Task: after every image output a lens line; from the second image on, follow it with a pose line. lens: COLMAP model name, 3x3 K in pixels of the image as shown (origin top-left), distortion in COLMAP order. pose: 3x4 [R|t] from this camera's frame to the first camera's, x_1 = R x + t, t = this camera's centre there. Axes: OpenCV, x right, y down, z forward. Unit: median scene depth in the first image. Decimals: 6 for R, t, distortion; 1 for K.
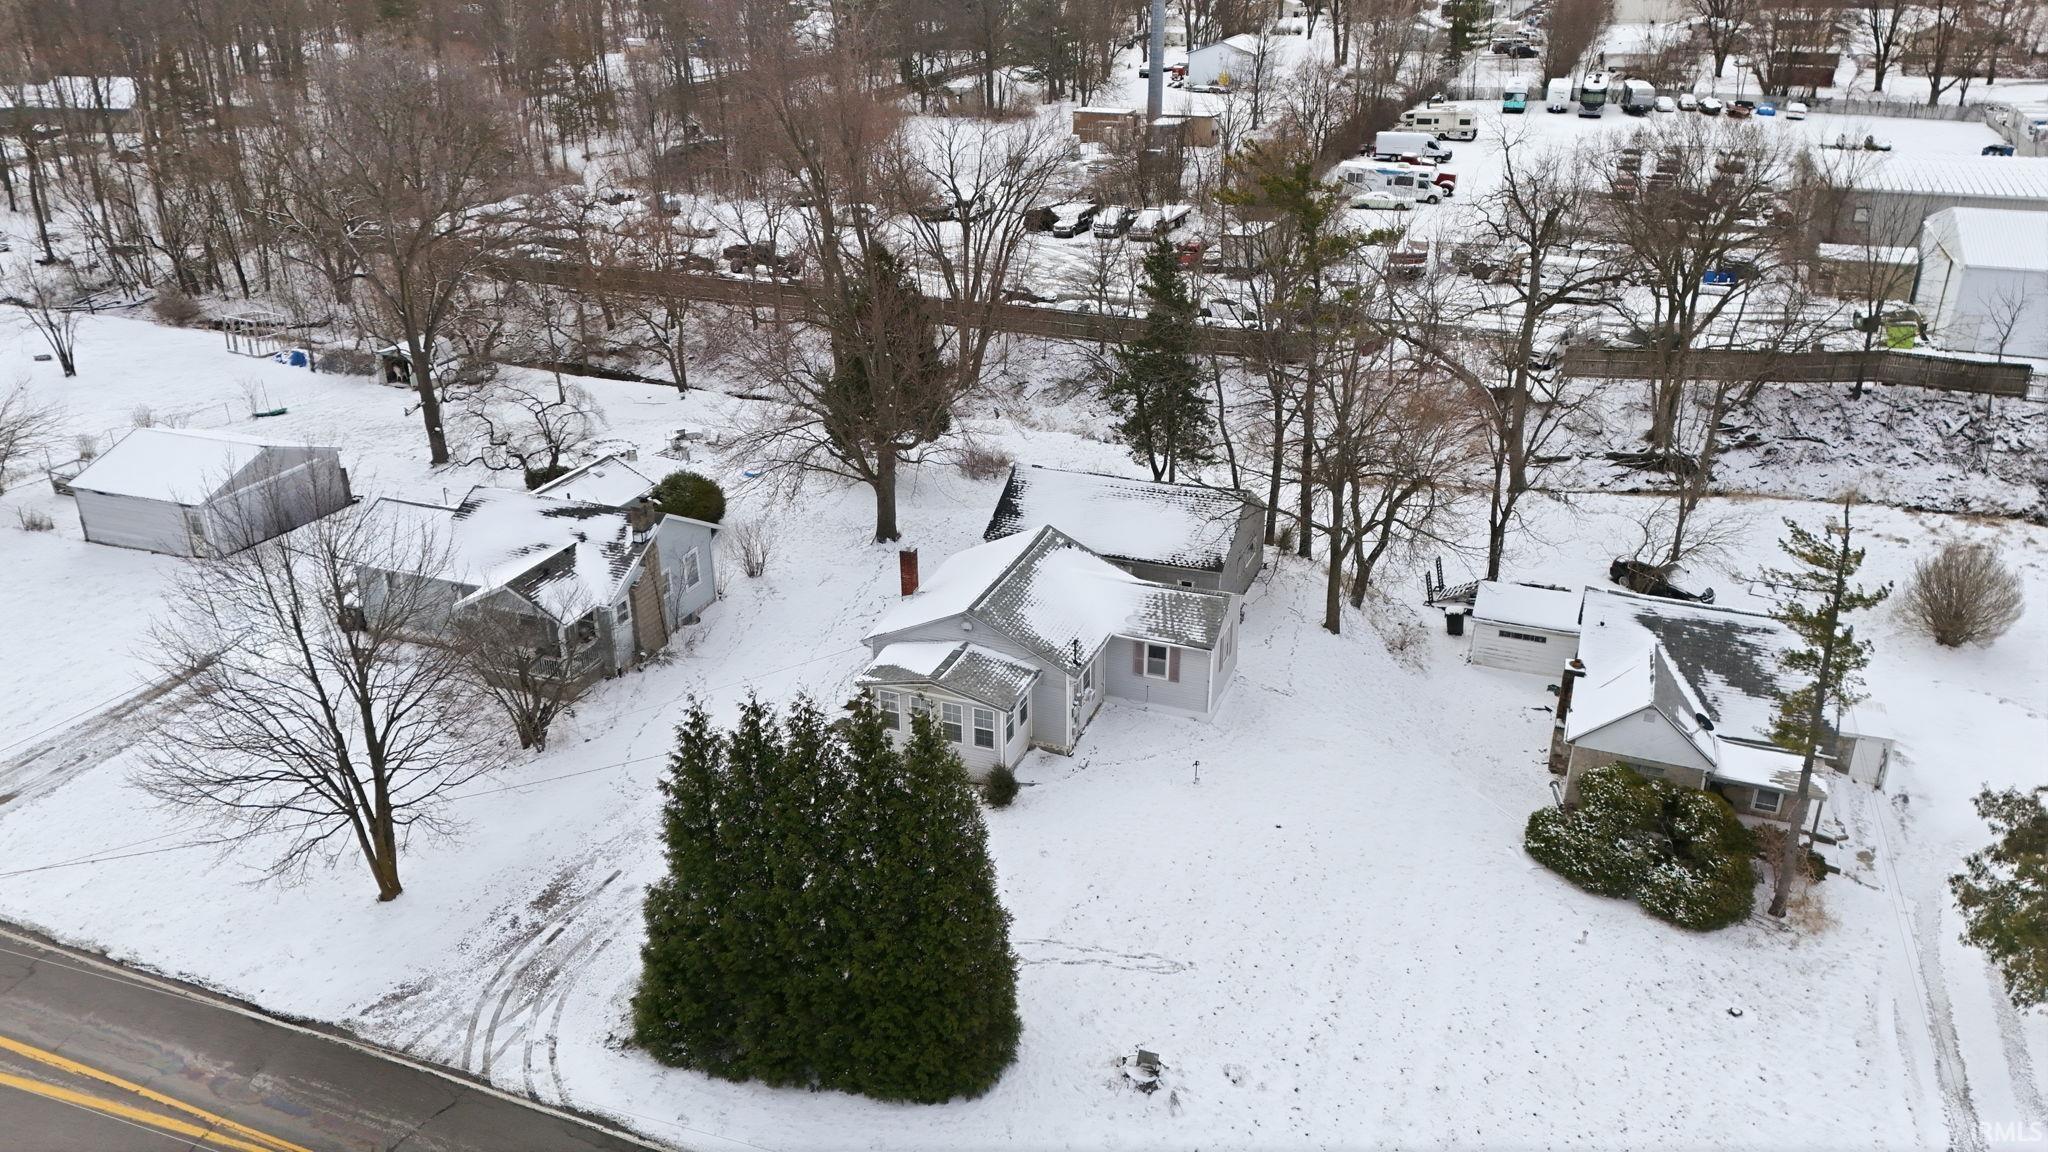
lens RADIAL K [[1483.7, 0, 1019.9], [0, 1483.7, 576.5], [0, 0, 1]] dist [0.087592, -0.076003]
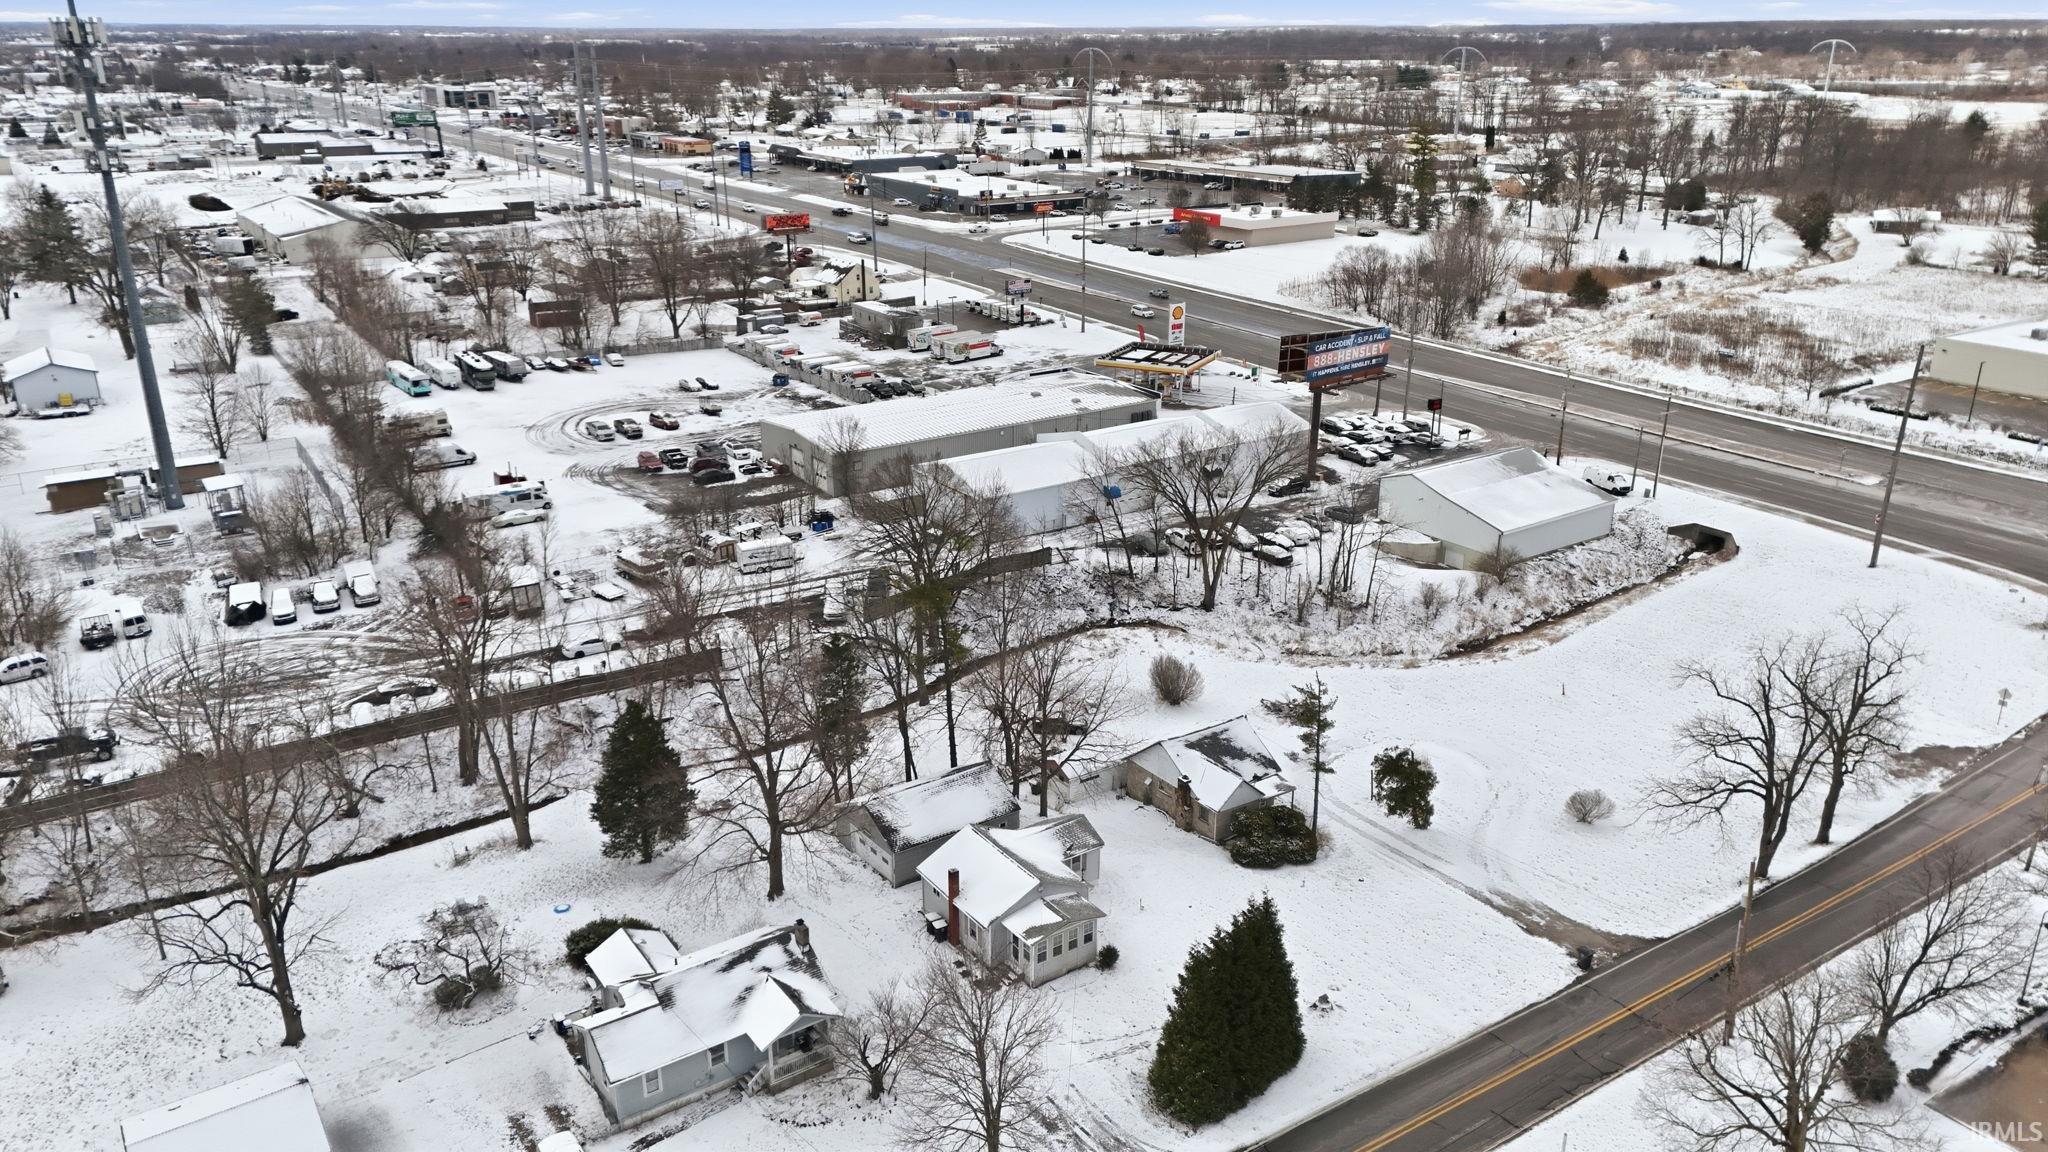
lens RADIAL K [[1483.7, 0, 1011.4], [0, 1483.7, 561.4], [0, 0, 1]] dist [0.087592, -0.076003]
pose [[0.570330, -0.274822, 0.774078, -1.183340], [0.337848, 0.937453, 0.083904, -0.441971], [-0.748721, 0.213668, 0.627505, -0.162556]]
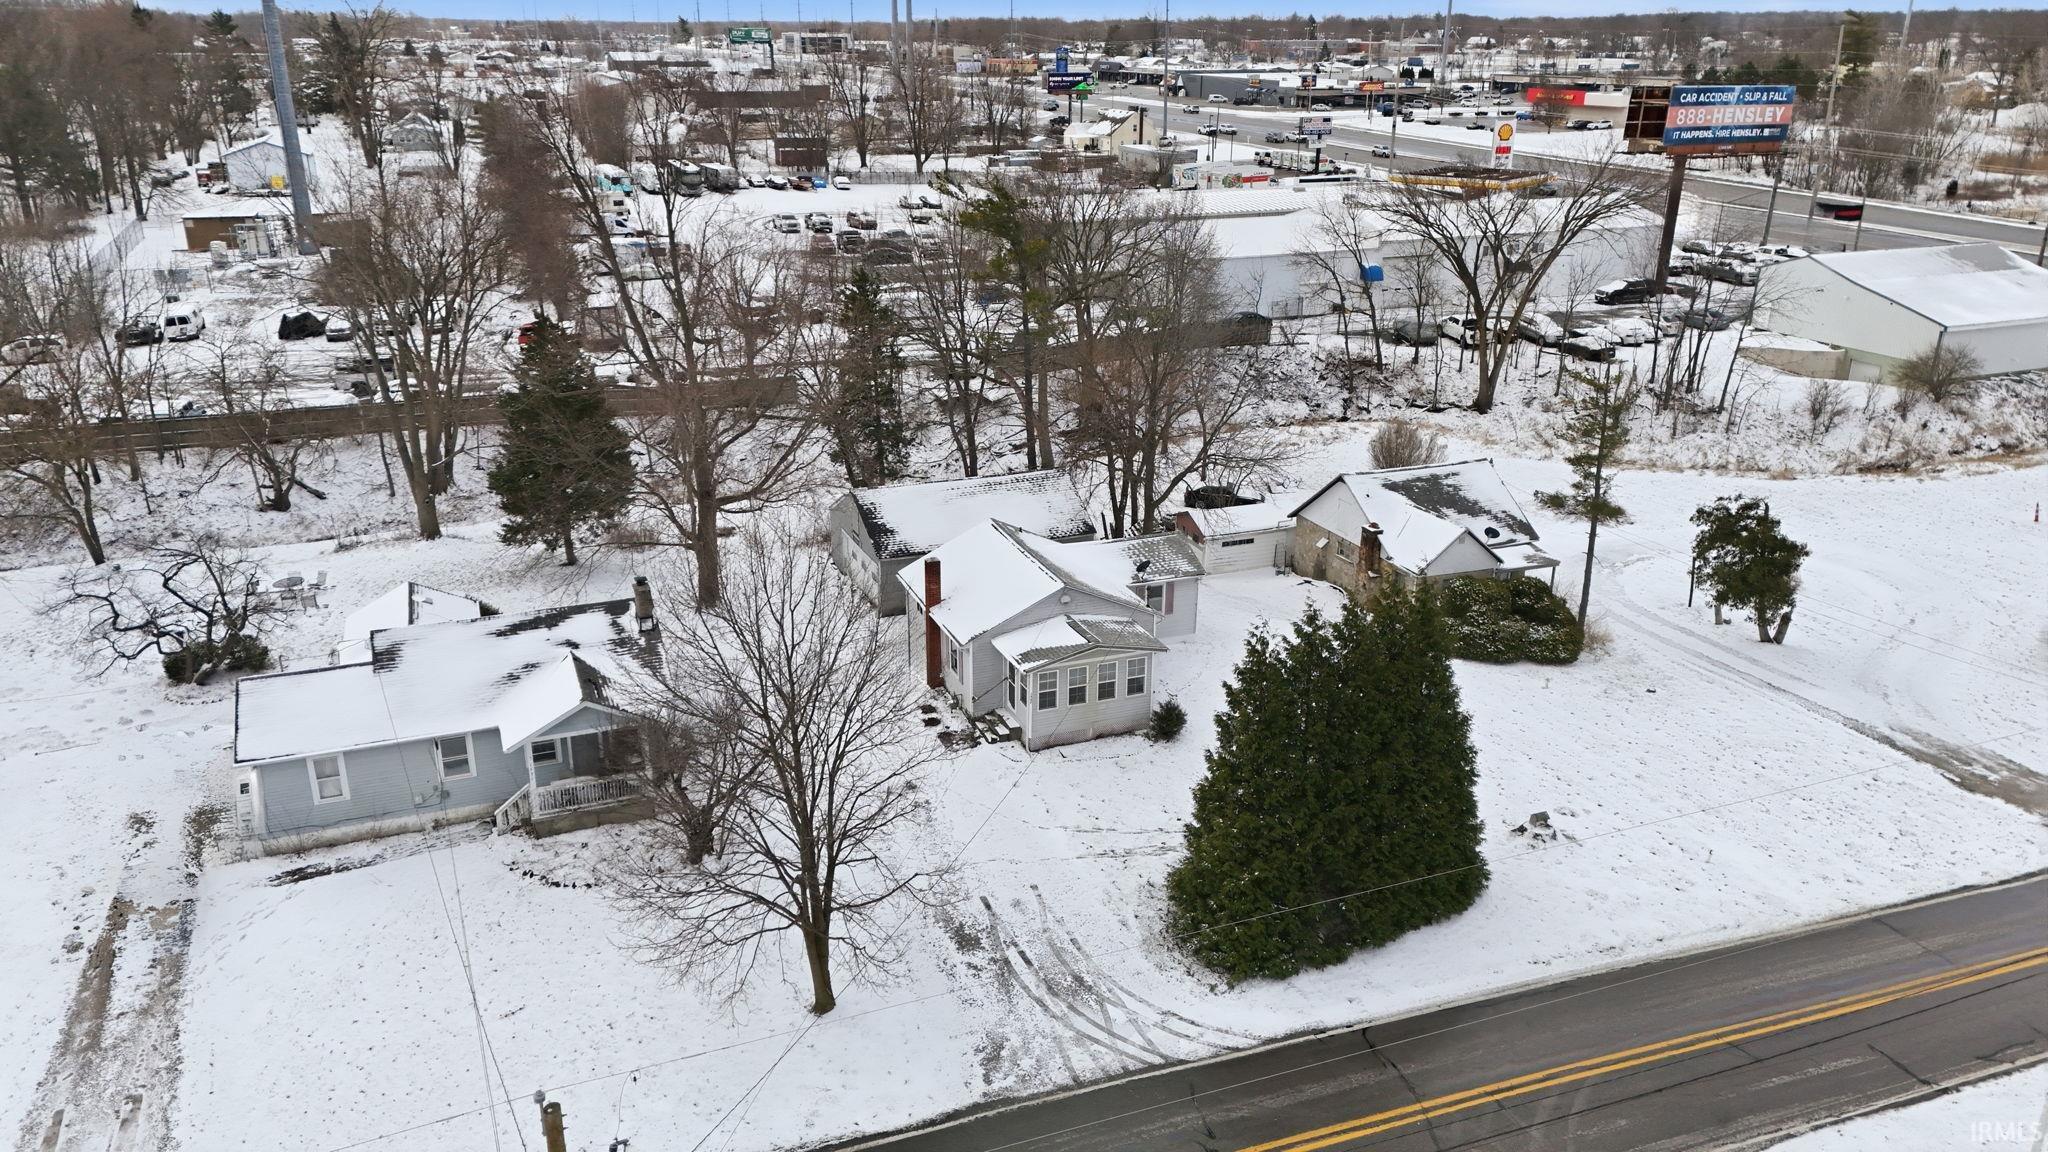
lens RADIAL K [[1483.7, 0, 1017.9], [0, 1483.7, 575.7], [0, 0, 1]] dist [0.087592, -0.076003]
pose [[0.742526, -0.226028, 0.630529, -0.649931], [0.269066, 0.962707, 0.028247, -0.019866], [-0.613400, 0.148680, 0.775651, 0.166037]]
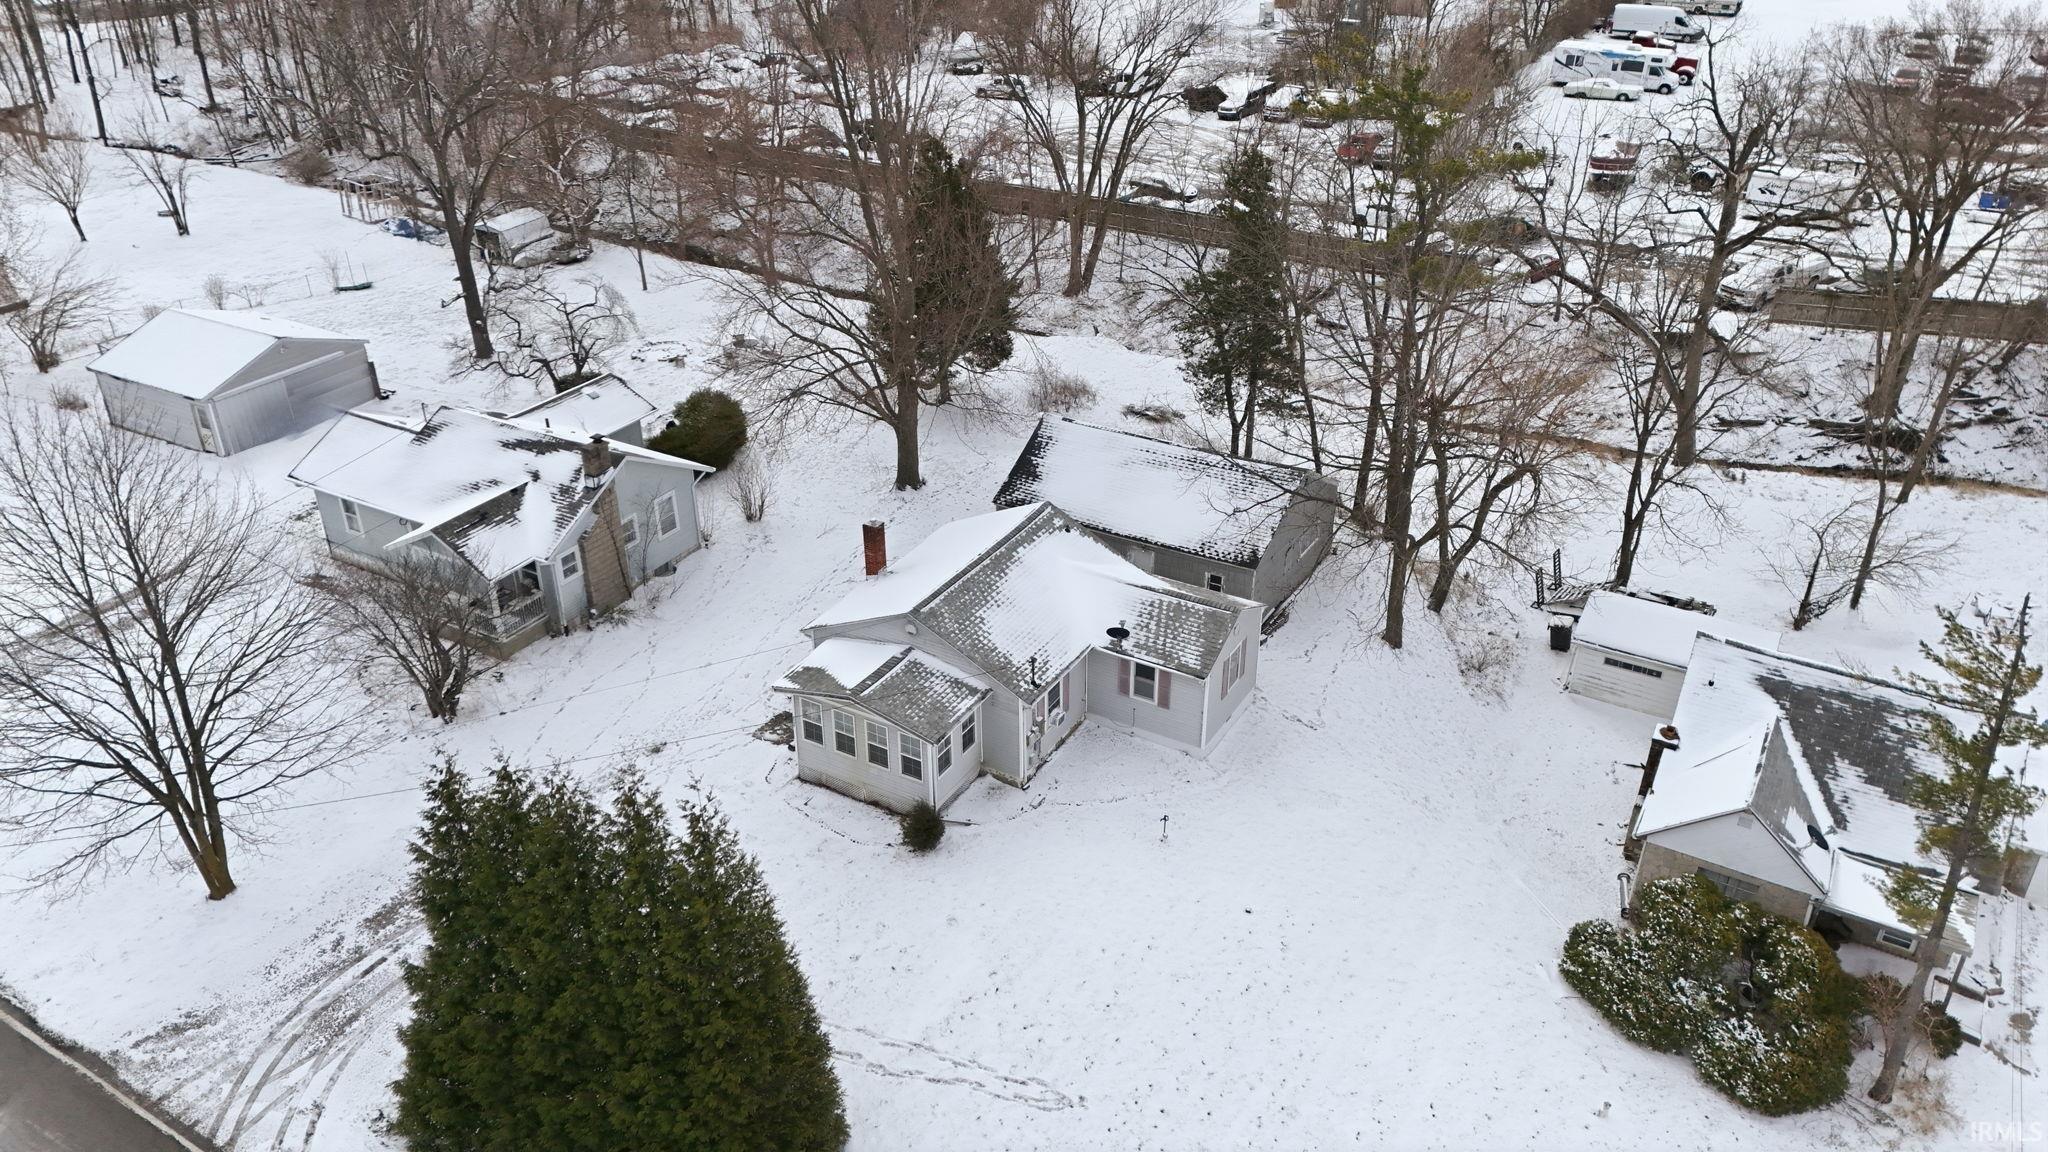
lens RADIAL K [[1483.7, 0, 1019.7], [0, 1483.7, 576.2], [0, 0, 1]] dist [0.087592, -0.076003]
pose [[0.987164, 0.078297, -0.139201, 0.125221], [-0.065673, 0.993490, 0.093084, -0.070454], [0.145583, -0.082747, 0.985879, 0.155917]]
